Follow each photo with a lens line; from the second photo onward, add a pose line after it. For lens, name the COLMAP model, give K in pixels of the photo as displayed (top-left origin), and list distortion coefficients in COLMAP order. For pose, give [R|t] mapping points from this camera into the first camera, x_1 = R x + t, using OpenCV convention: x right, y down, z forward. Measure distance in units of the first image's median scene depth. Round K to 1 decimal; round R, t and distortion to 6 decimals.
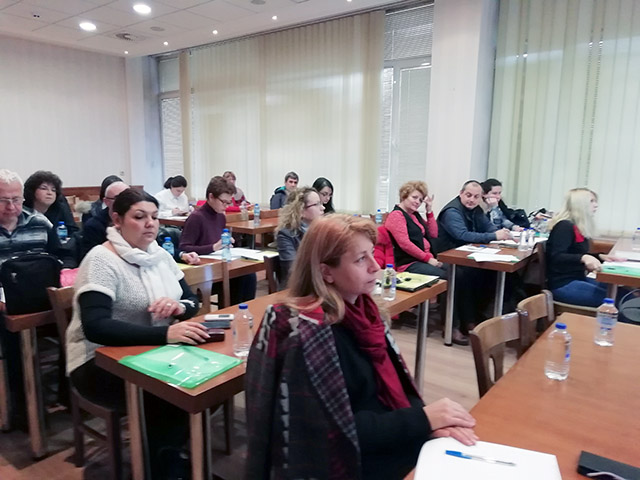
lens RADIAL K [[479.4, 0, 323.4], [0, 479.4, 238.7], [0, 0, 1]] dist [0.022202, -0.008292]
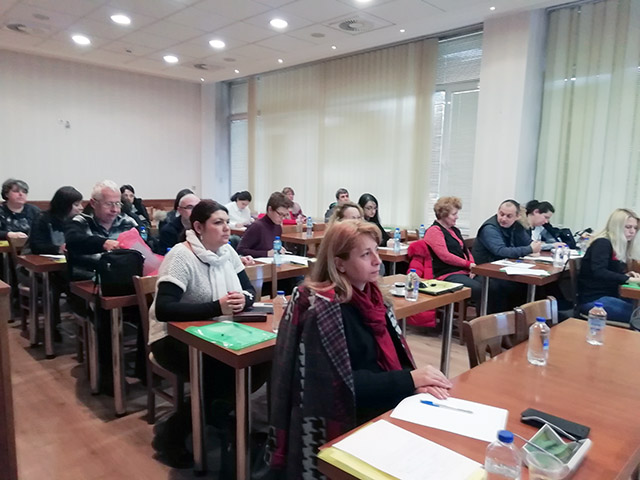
lens RADIAL K [[479.4, 0, 324.6], [0, 479.4, 244.0], [0, 0, 1]] dist [0.022202, -0.008292]
pose [[0.991462, 0.031204, -0.126608, 0.043029], [-0.034315, 0.999158, -0.022472, 0.015842], [0.125800, 0.026625, 0.991698, -0.099697]]
